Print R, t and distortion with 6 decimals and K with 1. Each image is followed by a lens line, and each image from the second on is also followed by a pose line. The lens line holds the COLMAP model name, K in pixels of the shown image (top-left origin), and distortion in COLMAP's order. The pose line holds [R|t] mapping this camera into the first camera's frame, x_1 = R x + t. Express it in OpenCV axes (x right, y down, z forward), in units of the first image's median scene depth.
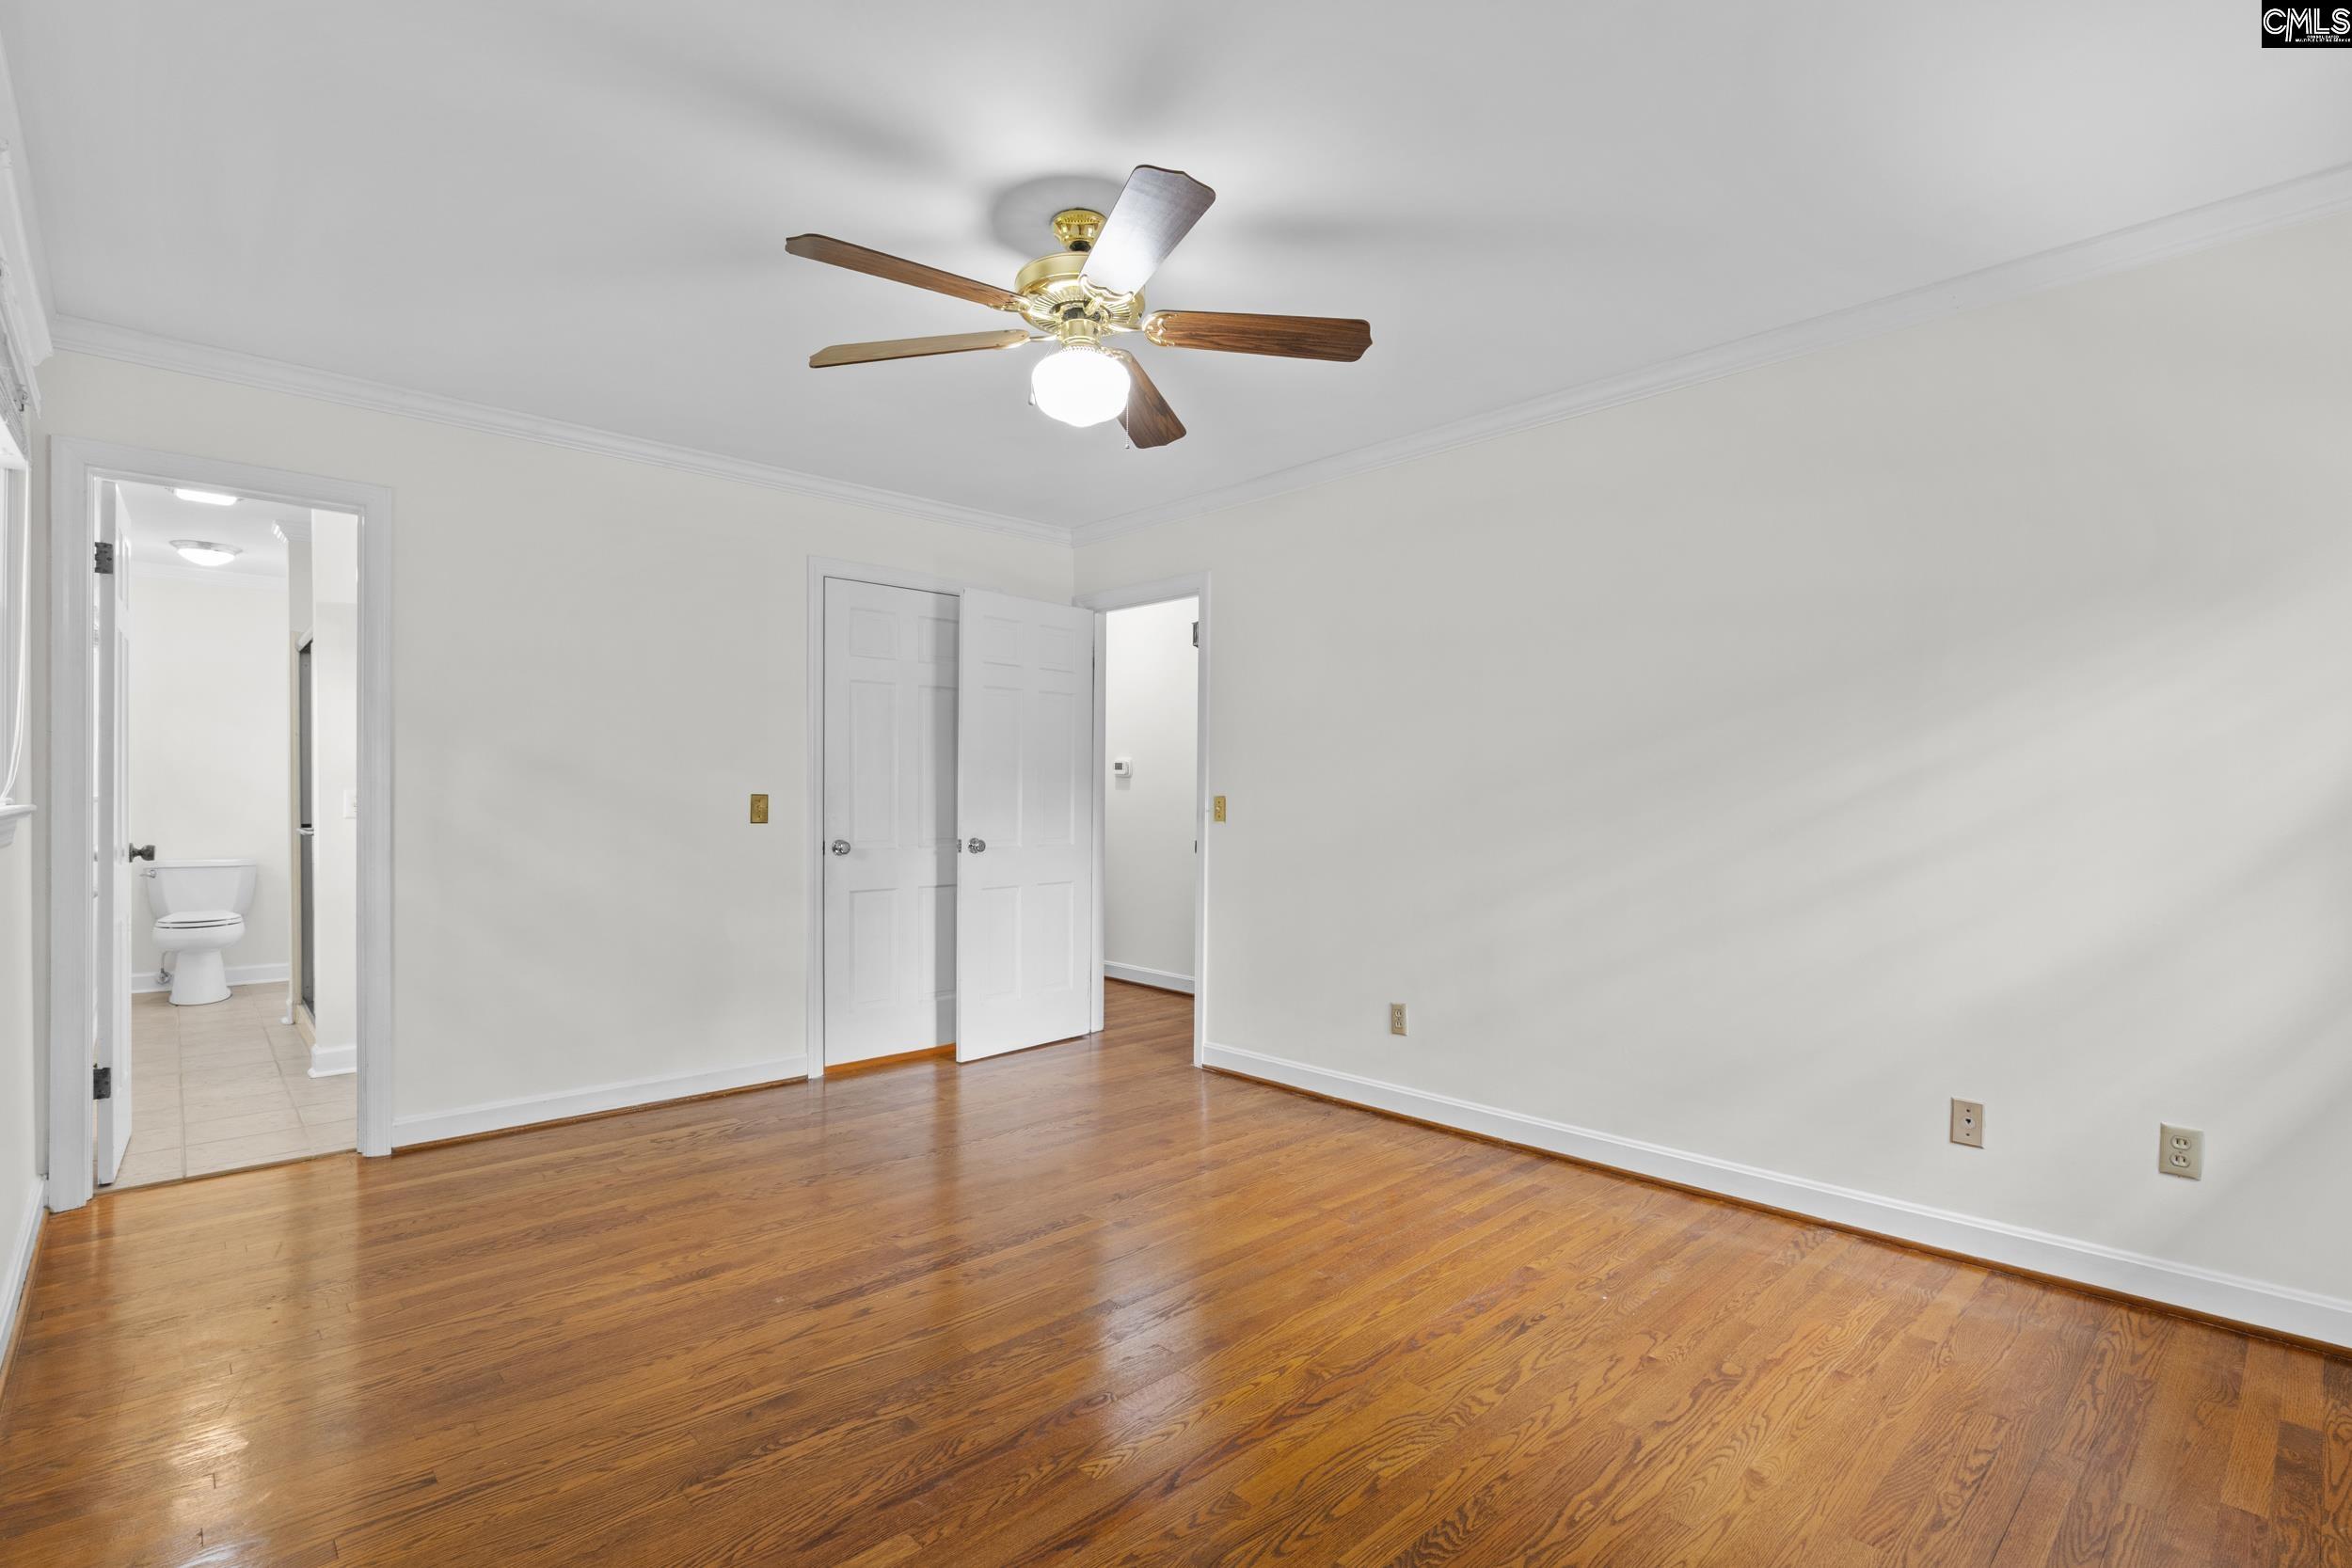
lens RADIAL K [[1090.8, 0, 1172.2], [0, 1090.8, 786.0], [0, 0, 1]] dist [-0.006829, 0.000650]
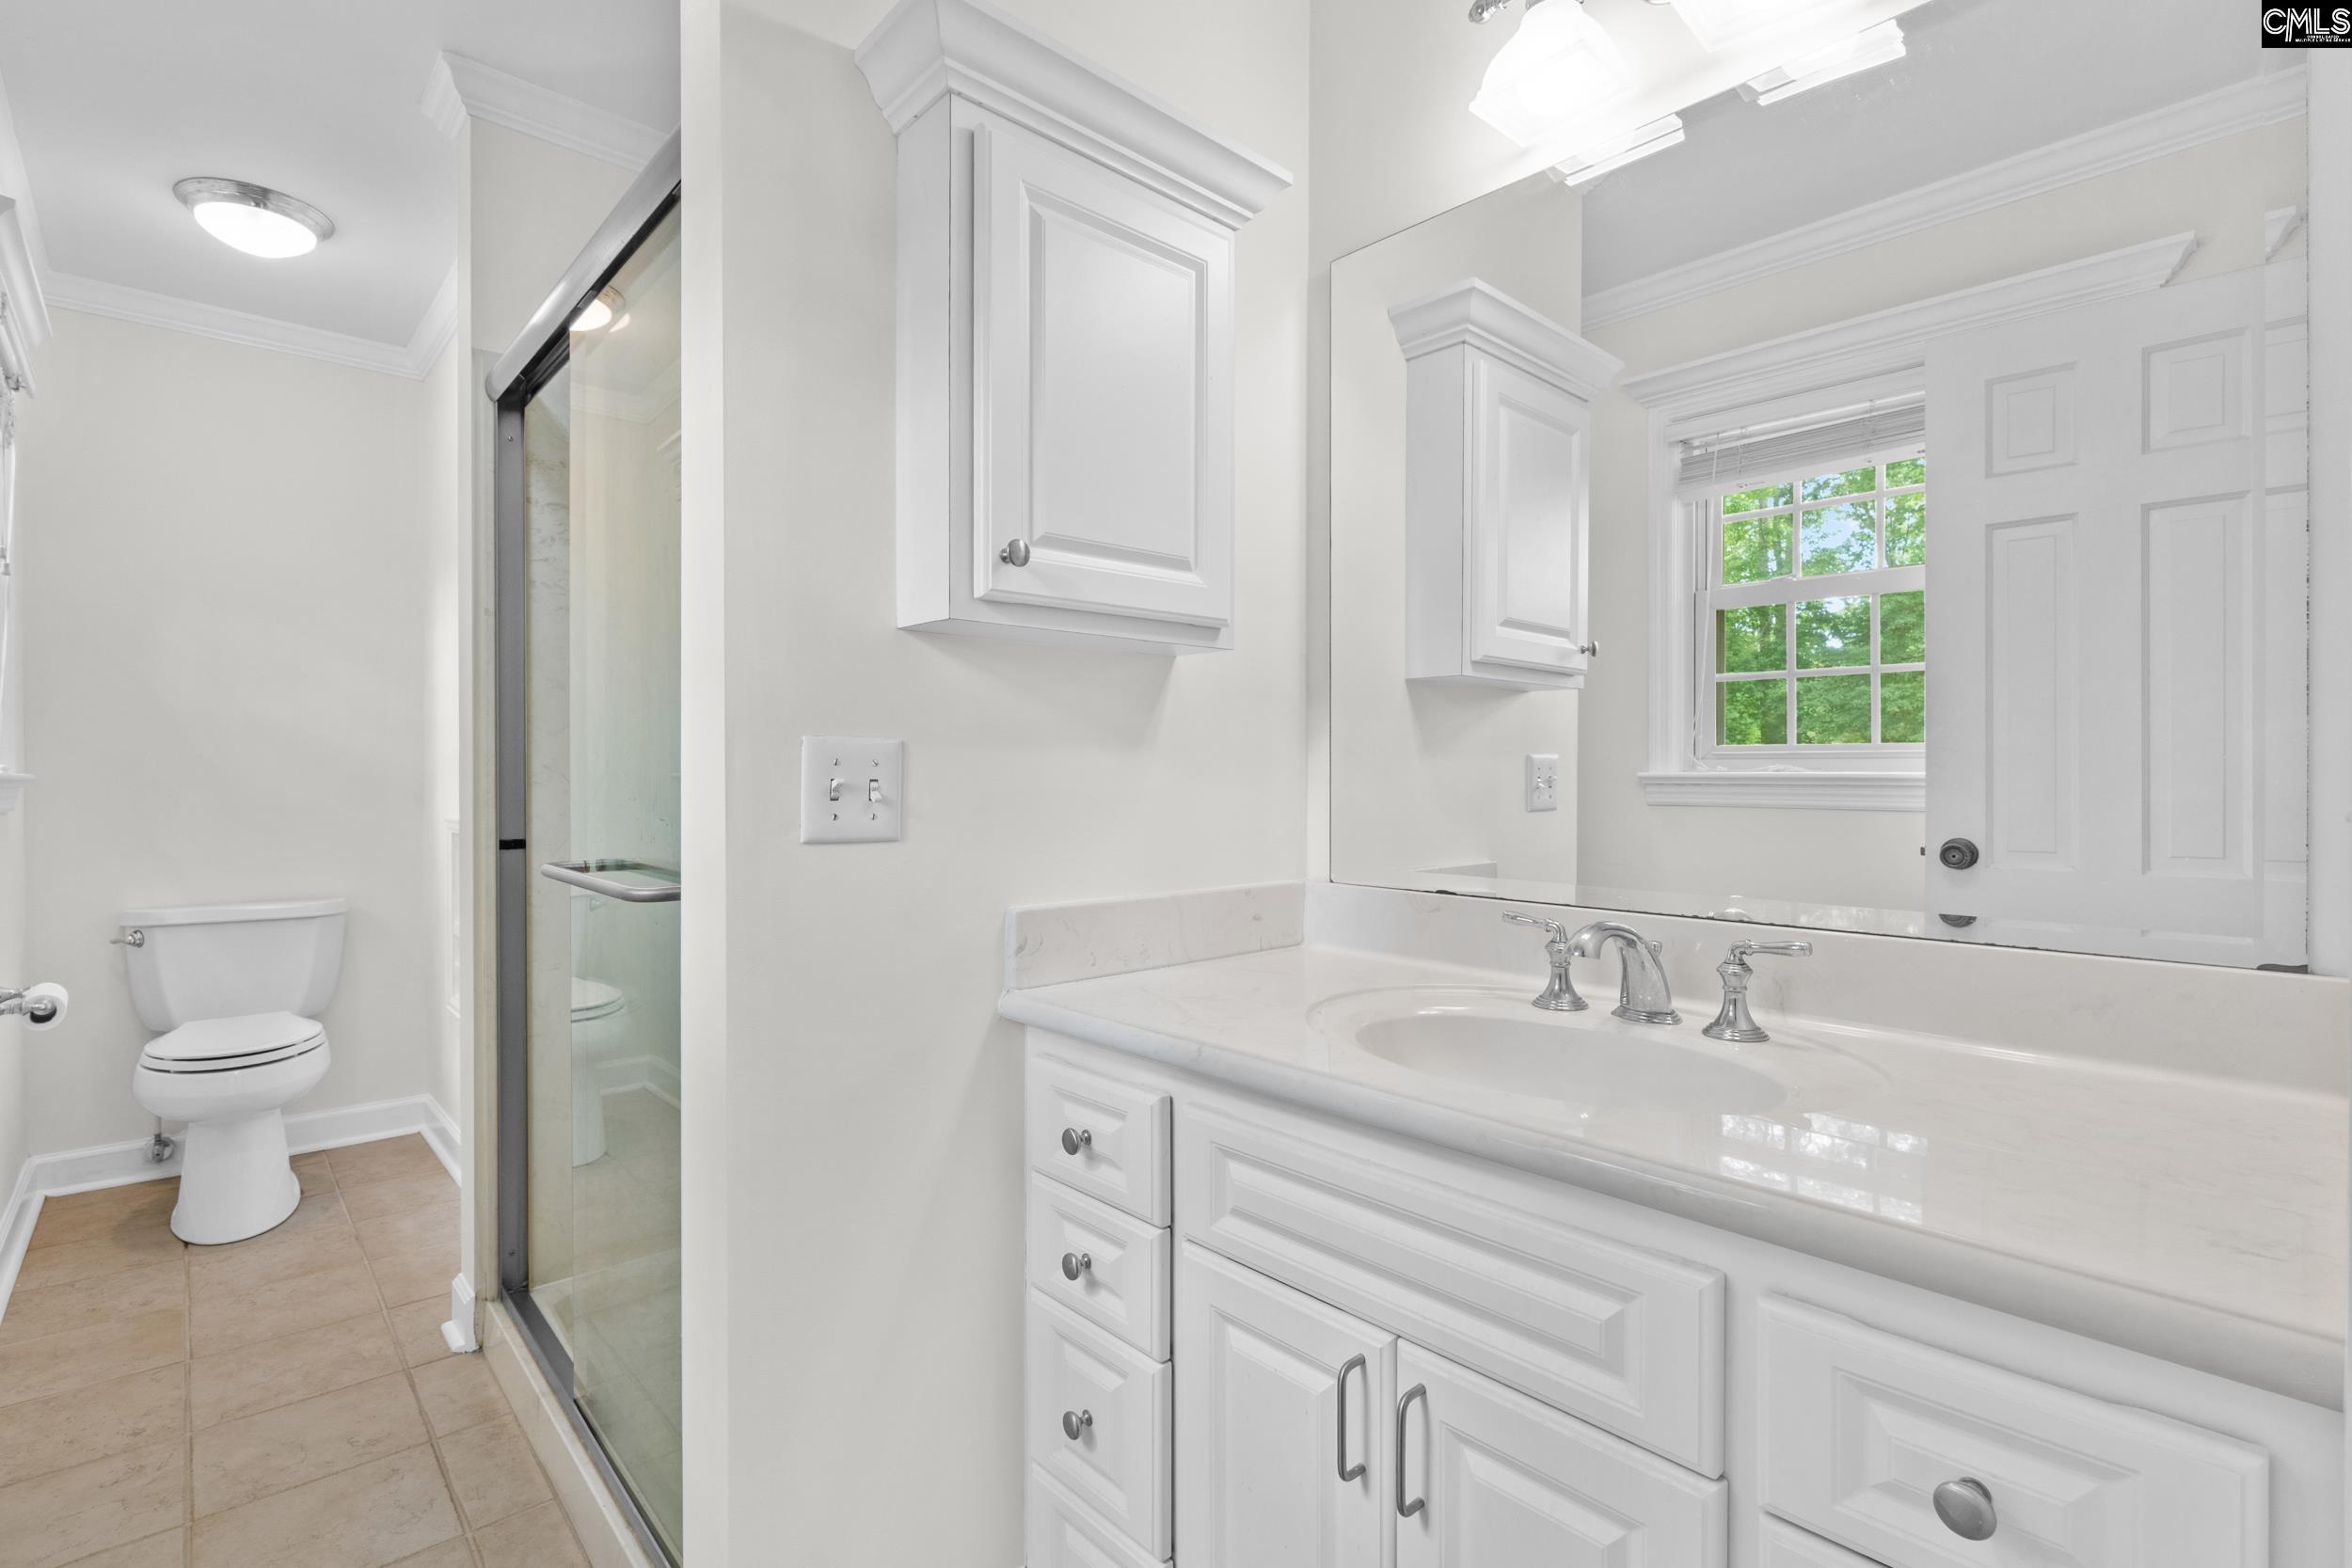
lens RADIAL K [[1090.8, 0, 1167.1], [0, 1090.8, 775.0], [0, 0, 1]] dist [-0.006829, 0.000650]
pose [[0.999918, -0.000167, -0.012807, -0.517932], [0.000111, 0.999991, -0.004325, 0.011765], [0.012808, 0.004323, 0.999909, 0.568629]]
